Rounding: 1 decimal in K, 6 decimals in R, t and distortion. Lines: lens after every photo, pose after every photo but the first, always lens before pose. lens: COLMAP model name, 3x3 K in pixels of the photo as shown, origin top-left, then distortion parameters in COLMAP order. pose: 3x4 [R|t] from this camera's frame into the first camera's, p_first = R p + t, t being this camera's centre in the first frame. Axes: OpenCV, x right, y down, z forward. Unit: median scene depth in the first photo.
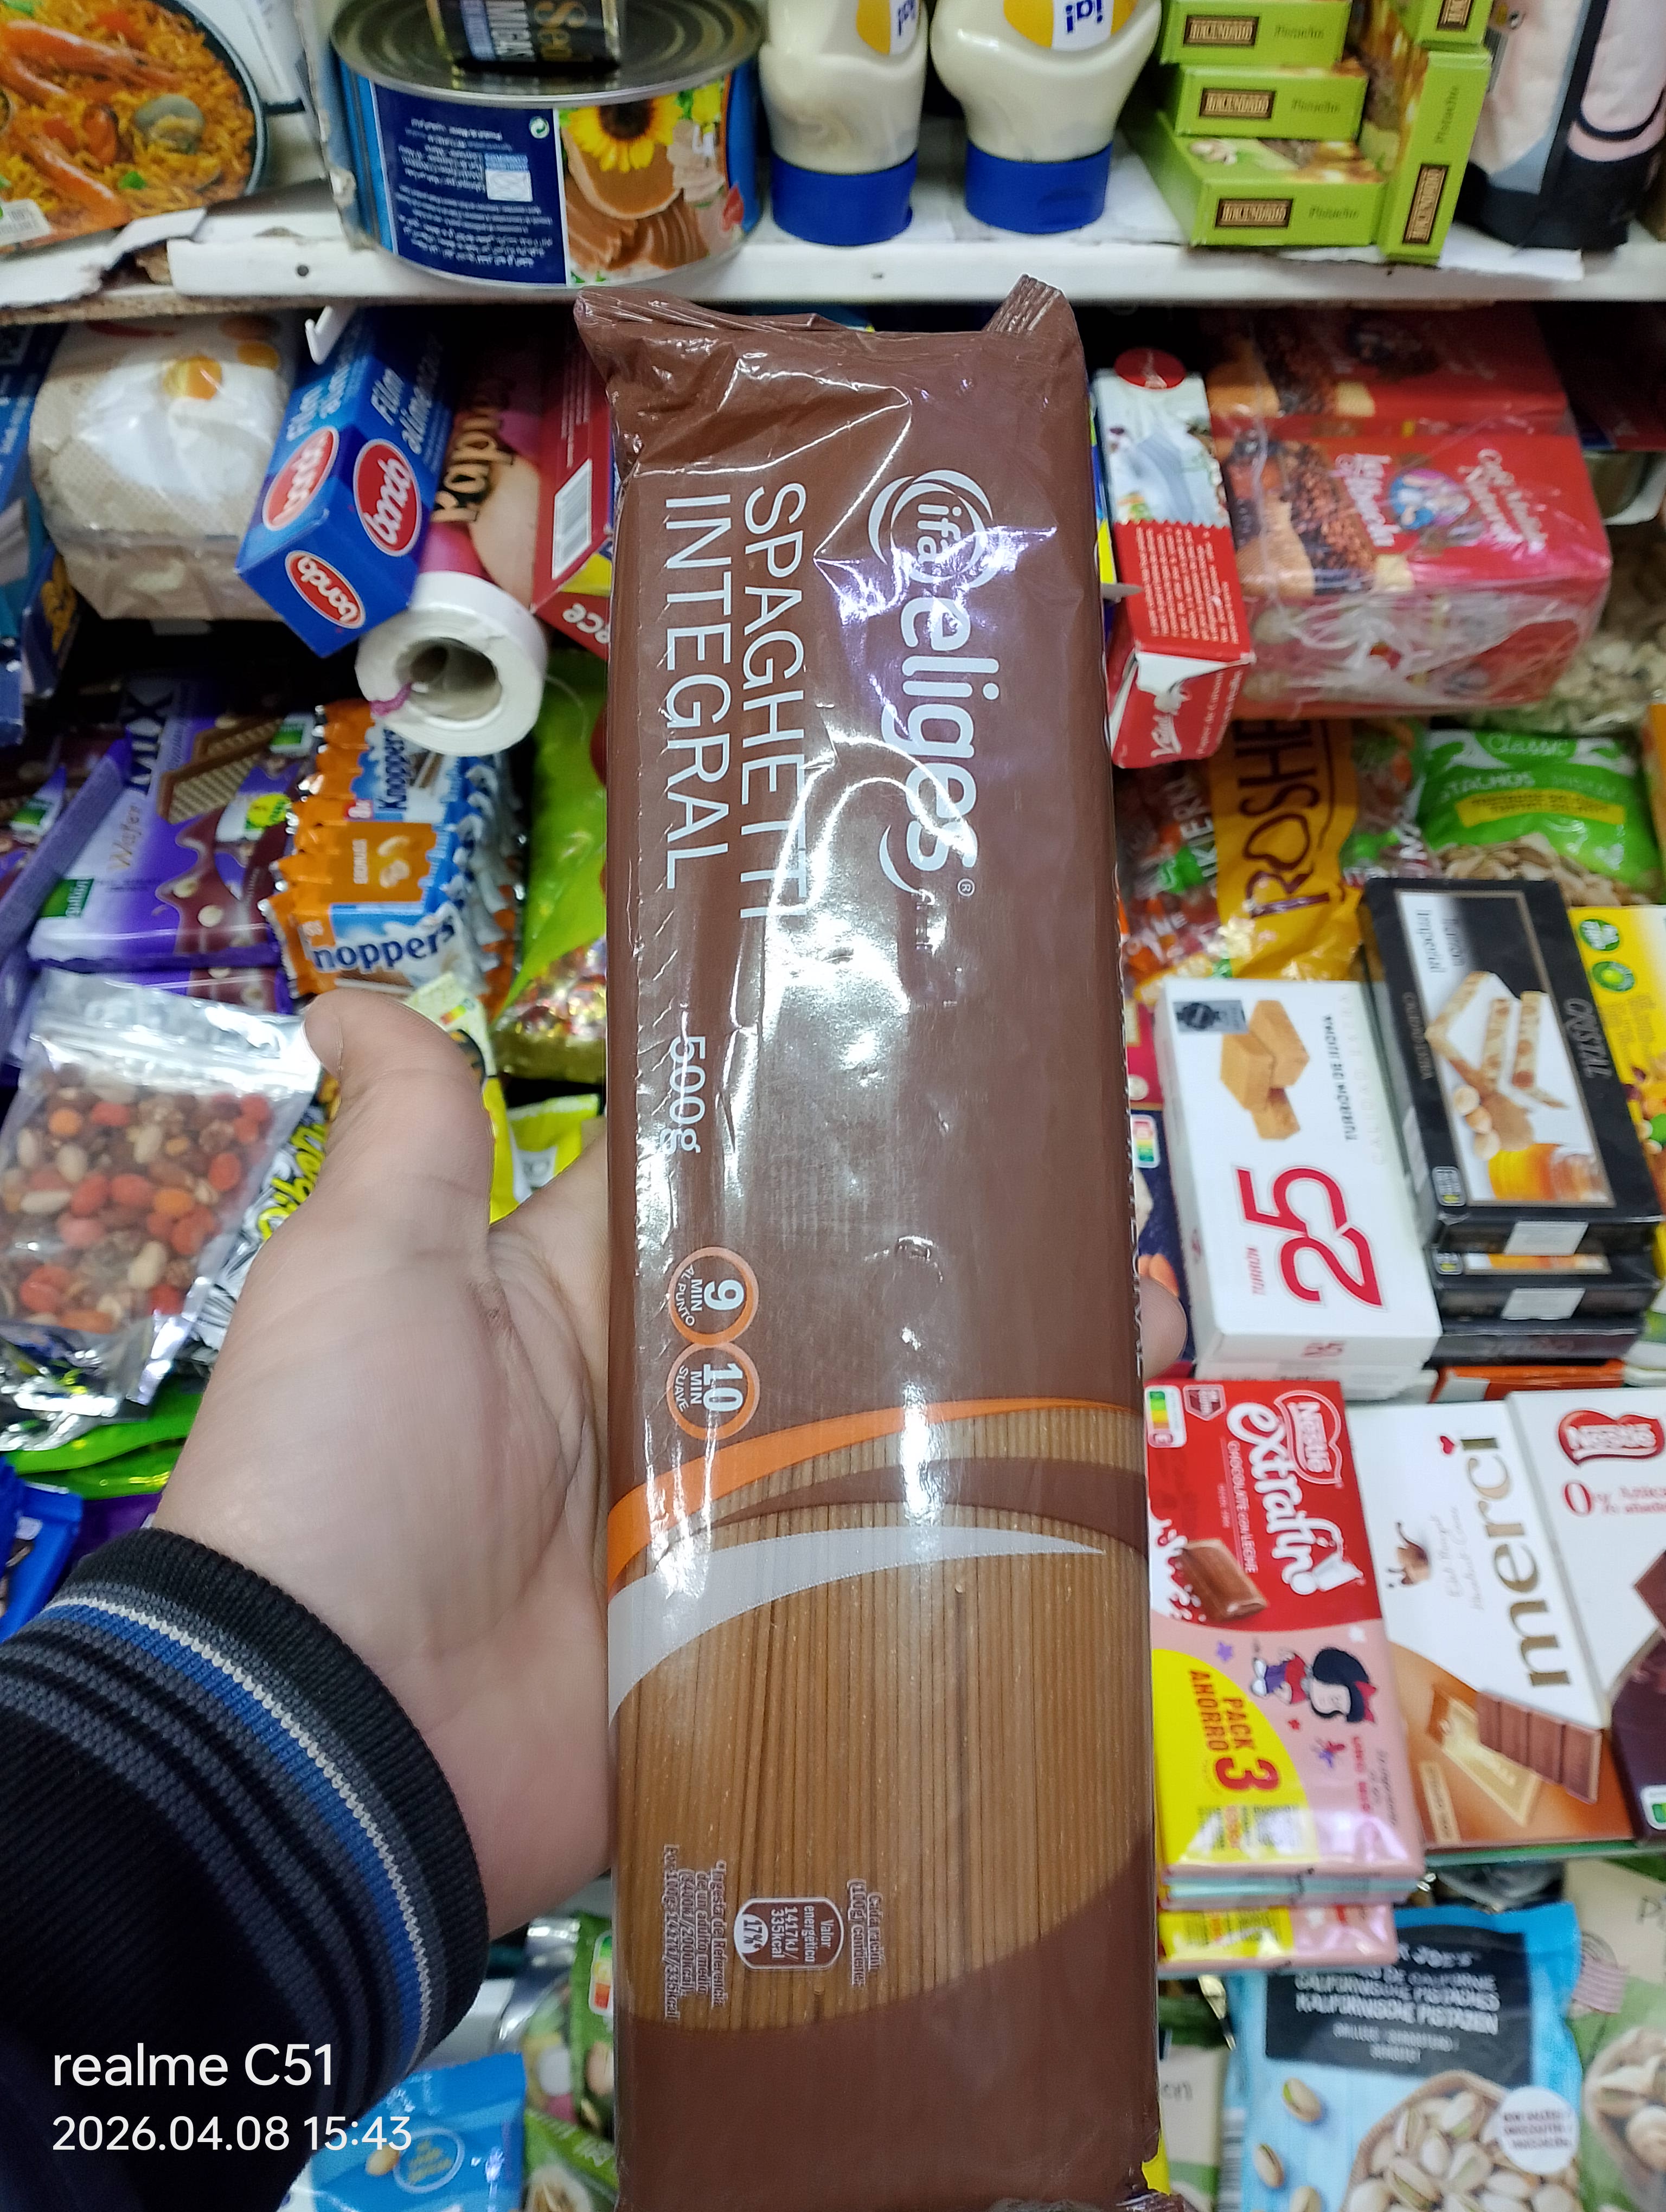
lens RADIAL K [[1668.6, 0, 806.5], [0, 1668.6, 1089.0], [0, 0, 1]] dist [0.013839, -0.062960]
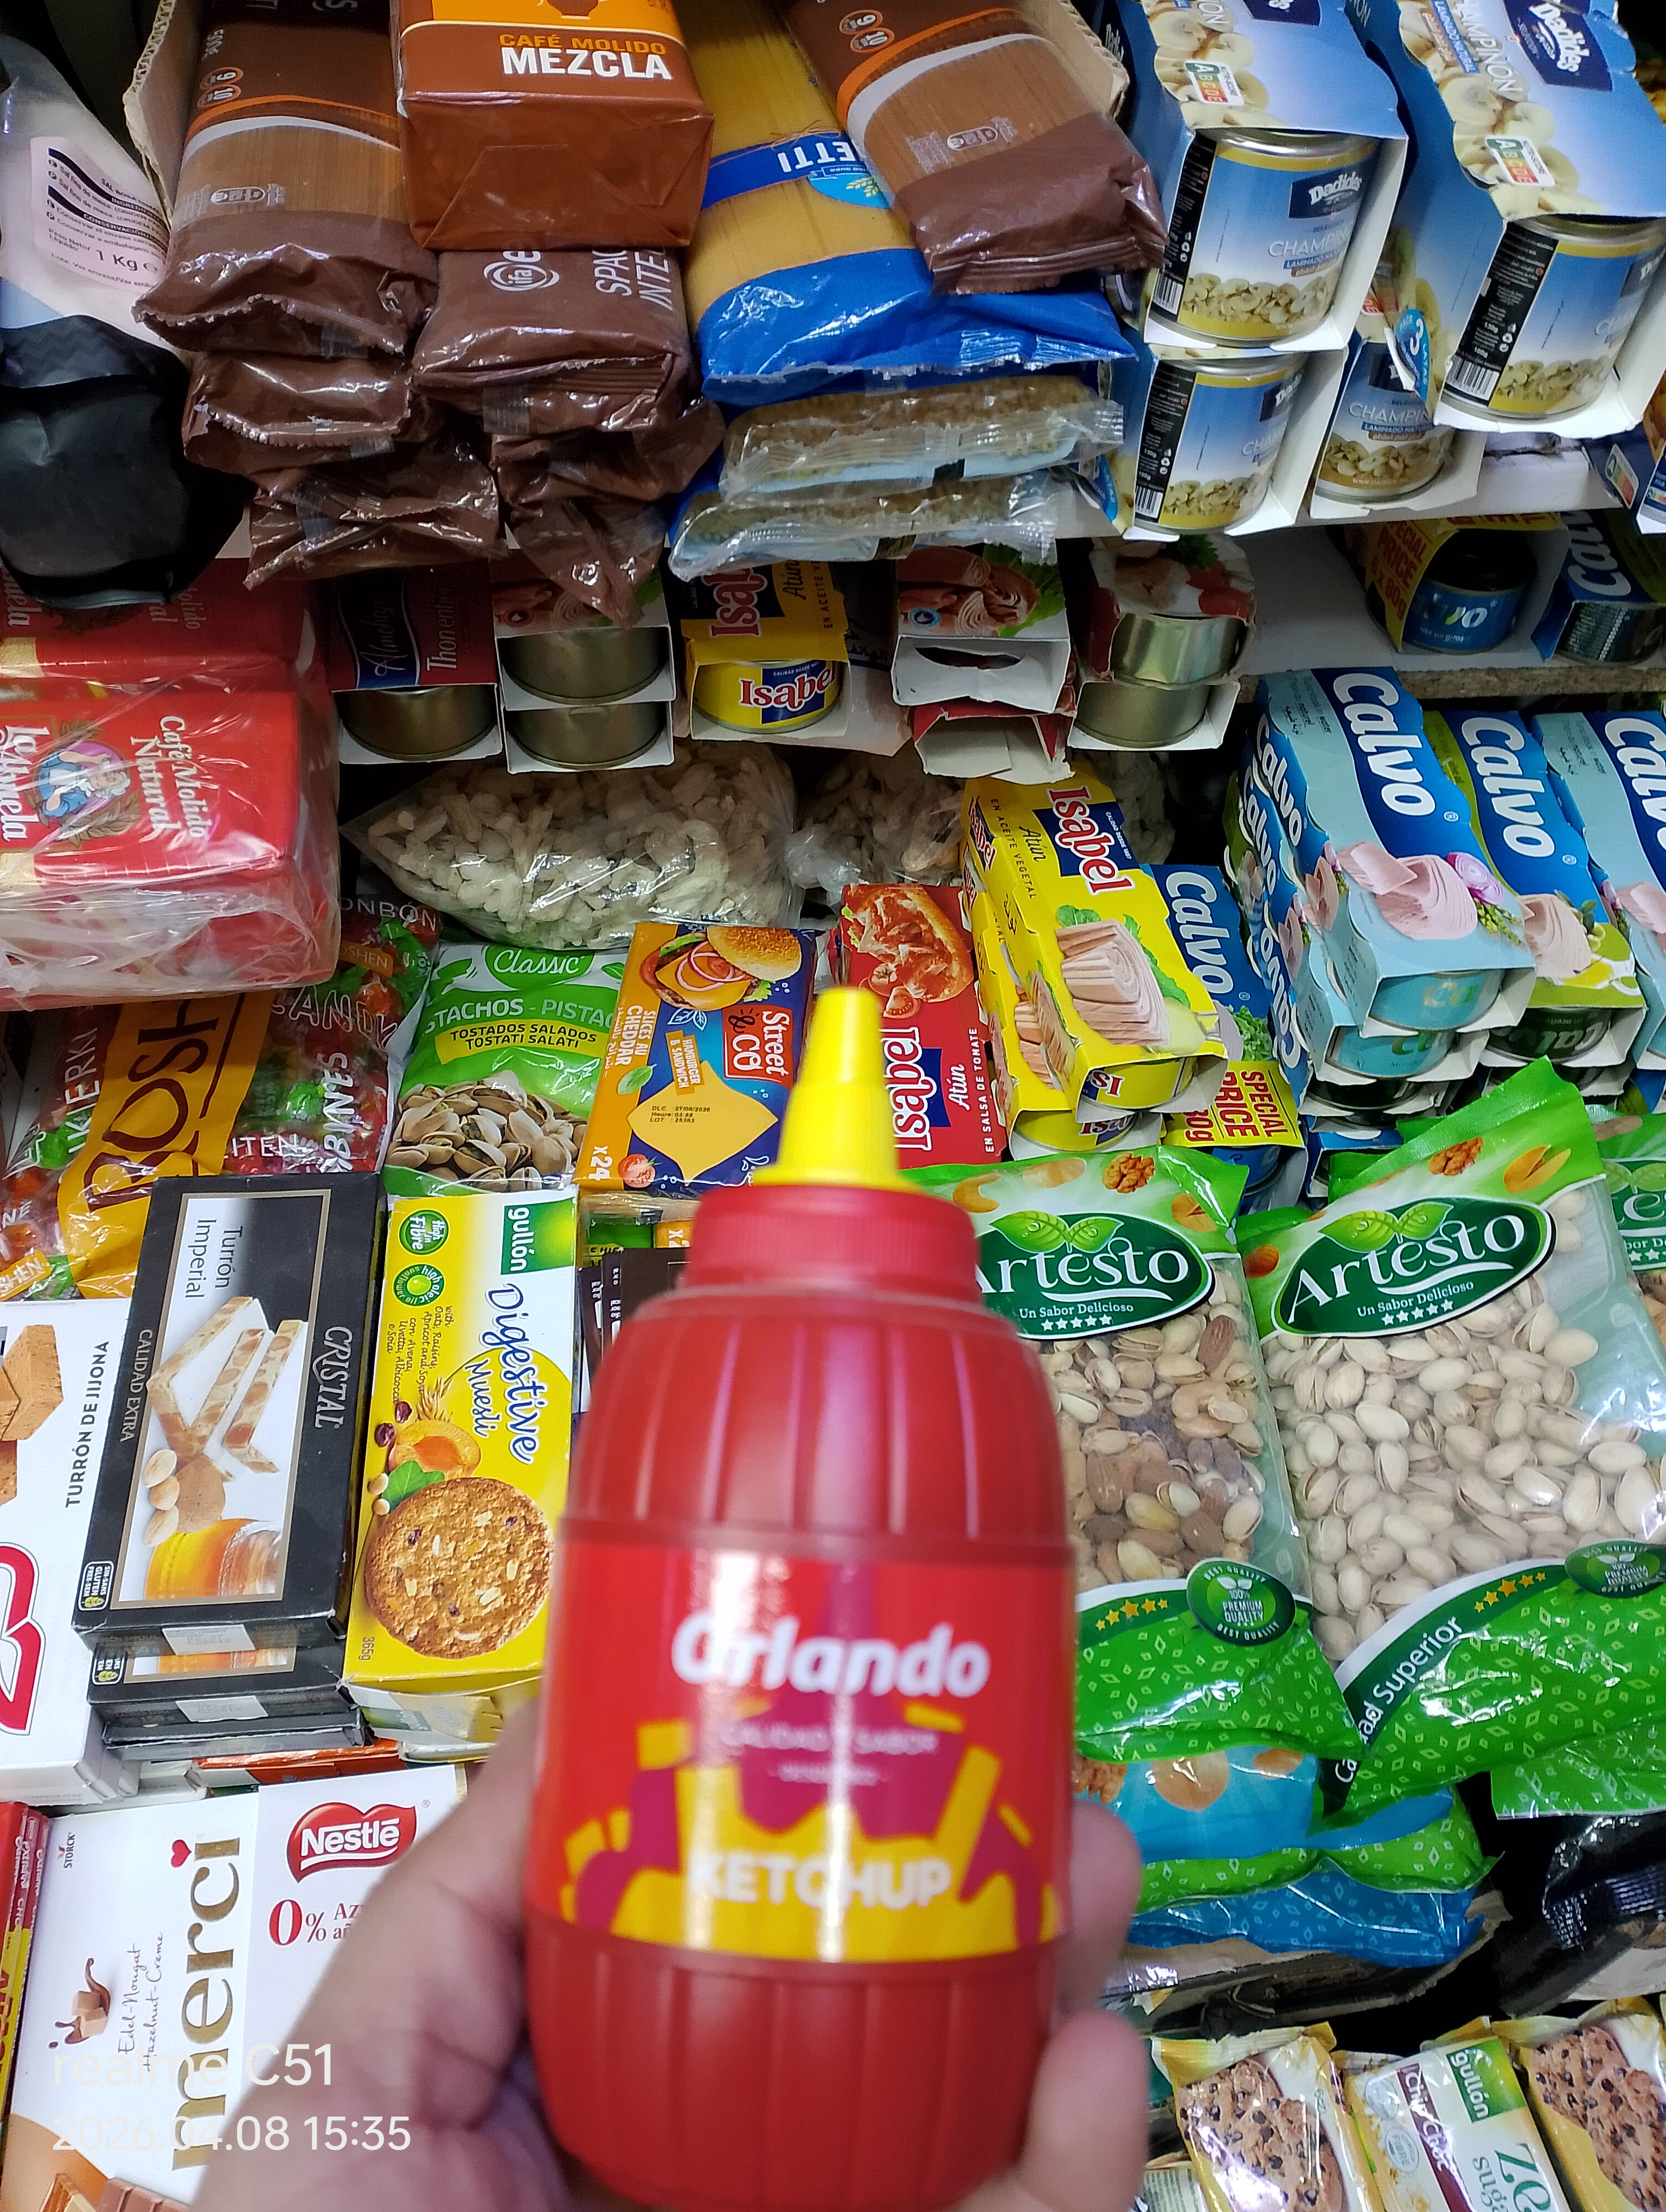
lens RADIAL K [[1668.6, 0, 858.7], [0, 1668.6, 1068.2], [0, 0, 1]] dist [0.013839, -0.062960]
pose [[0.994720, -0.041135, 0.094018, 0.679866], [0.041110, 0.999152, 0.002199, -0.187197], [-0.094029, 0.001678, 0.995568, 0.099211]]
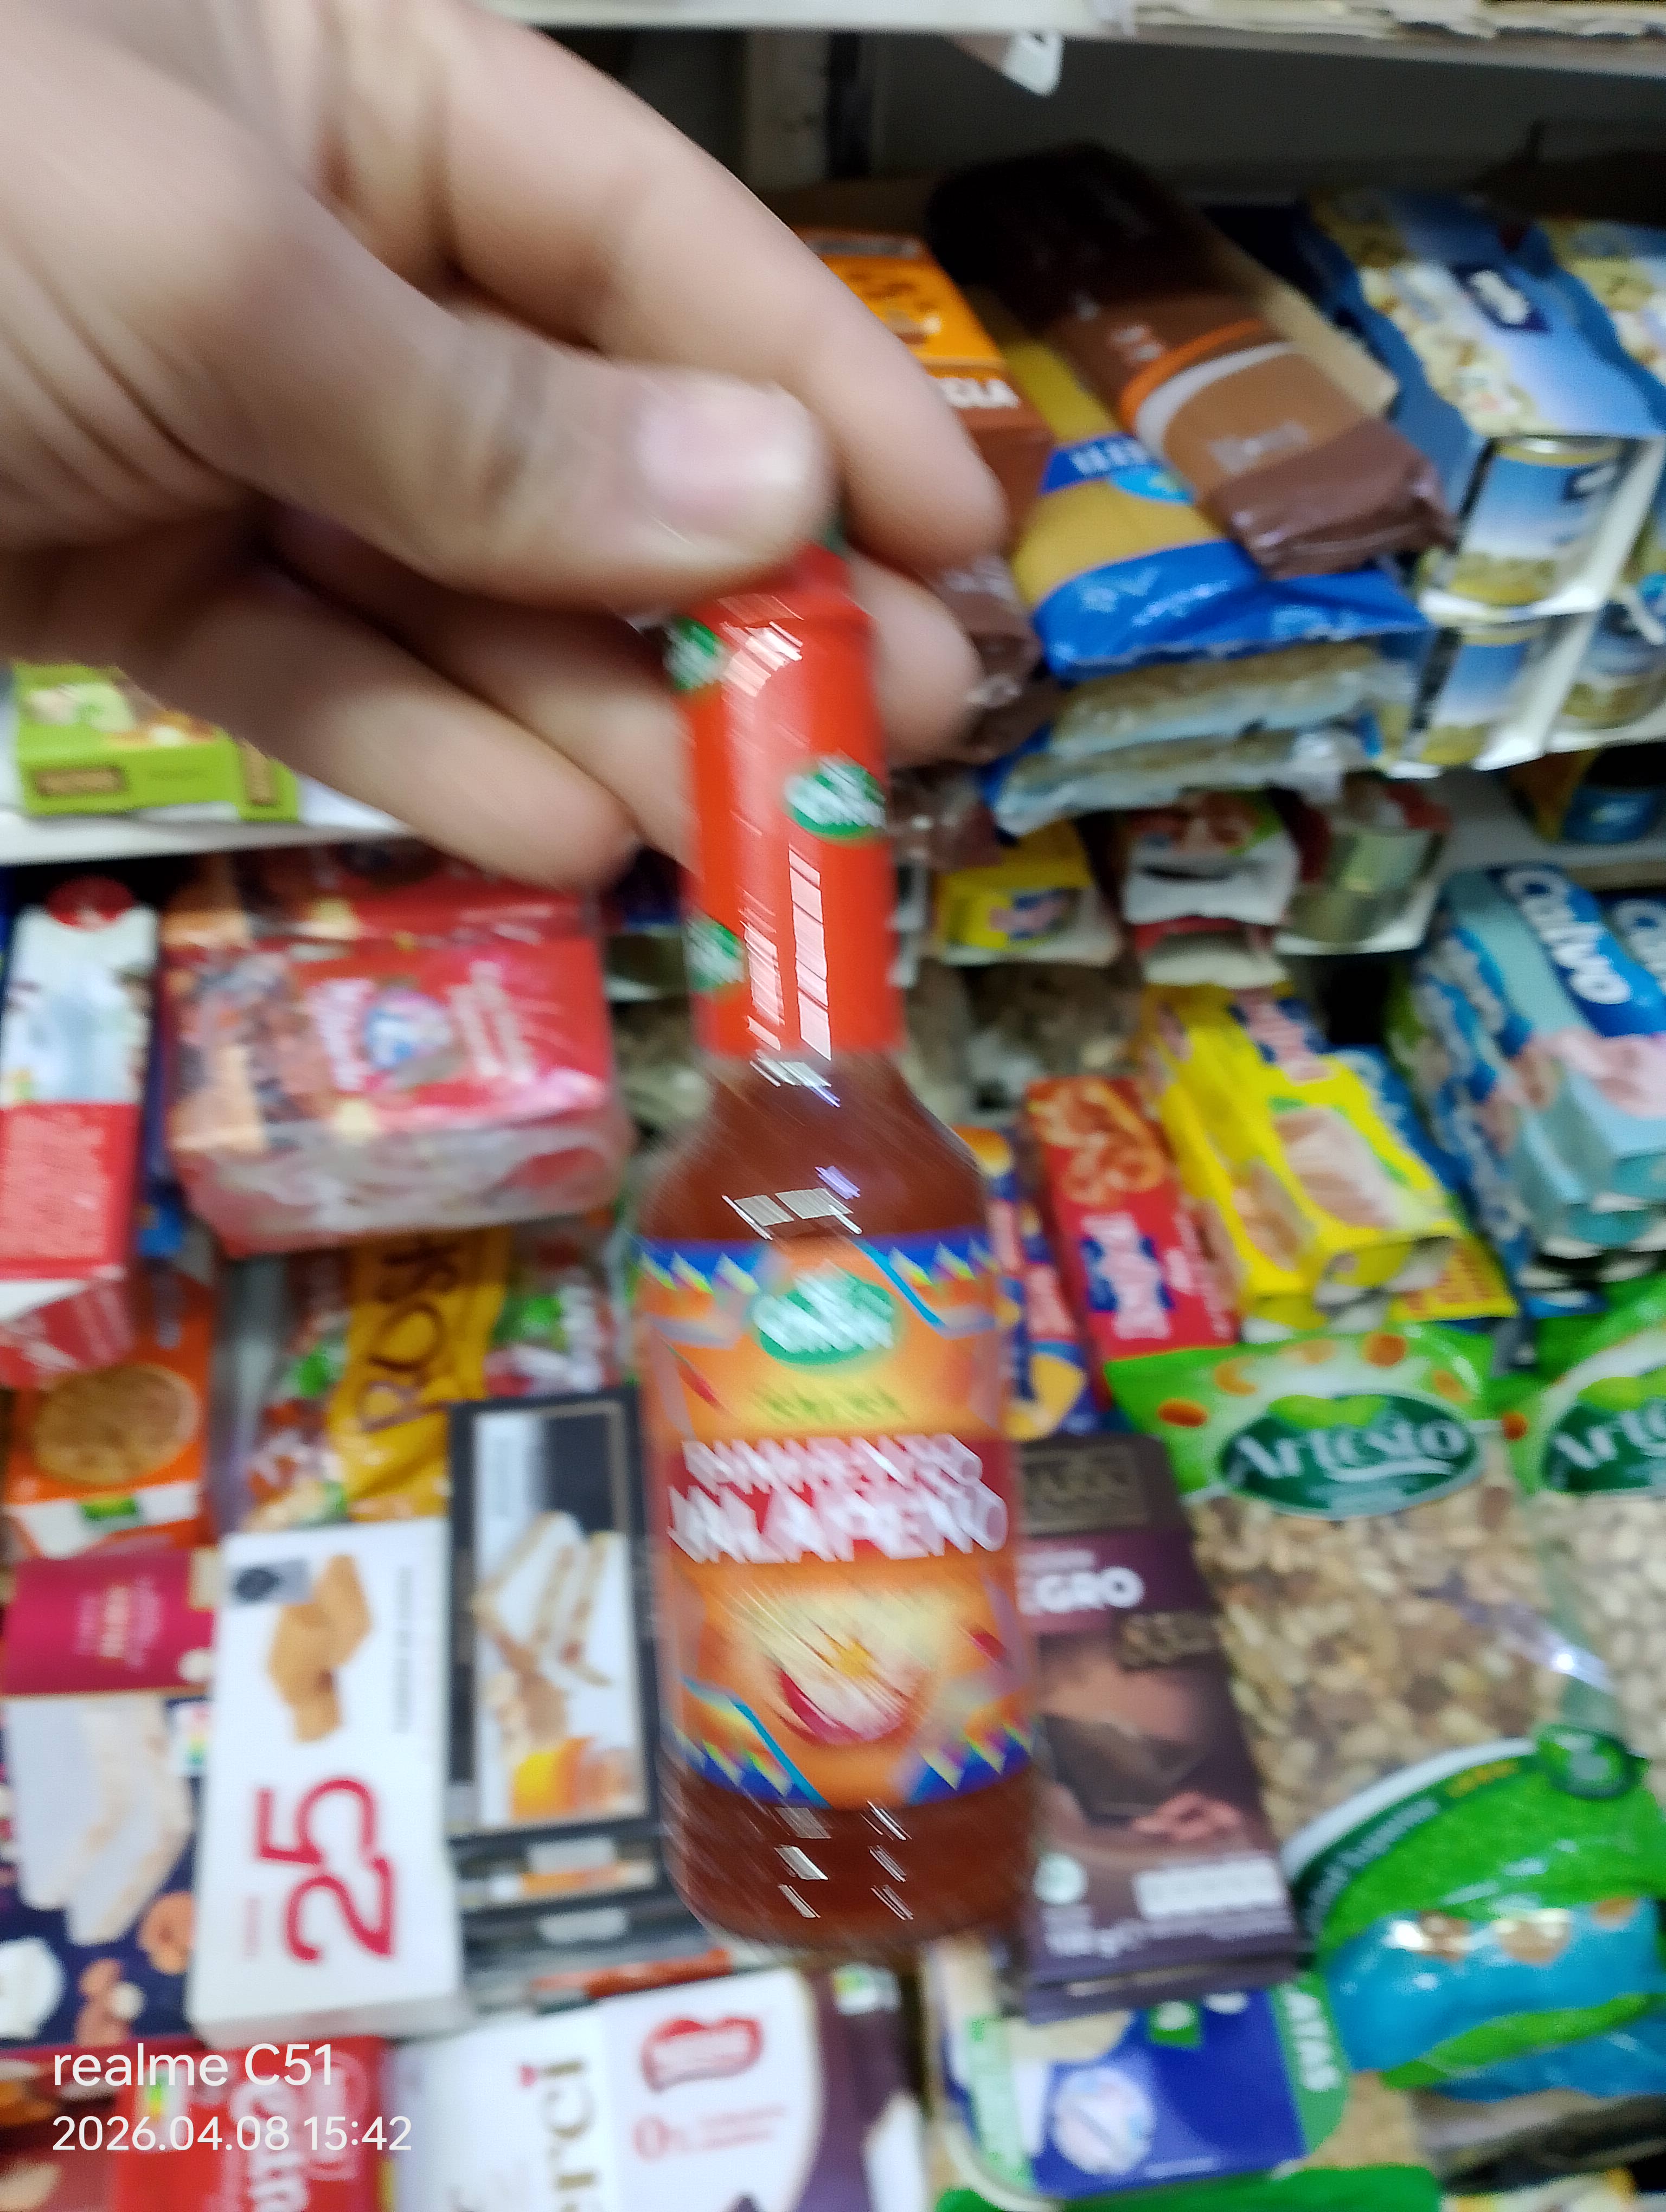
lens RADIAL K [[1668.6, 0, 783.6], [0, 1668.6, 1071.2], [0, 0, 1]] dist [0.013839, -0.062960]
pose [[0.989786, -0.079656, 0.118228, 0.462242], [0.090010, 0.992309, -0.084975, -0.231798], [-0.110550, 0.094749, 0.989344, 0.062030]]
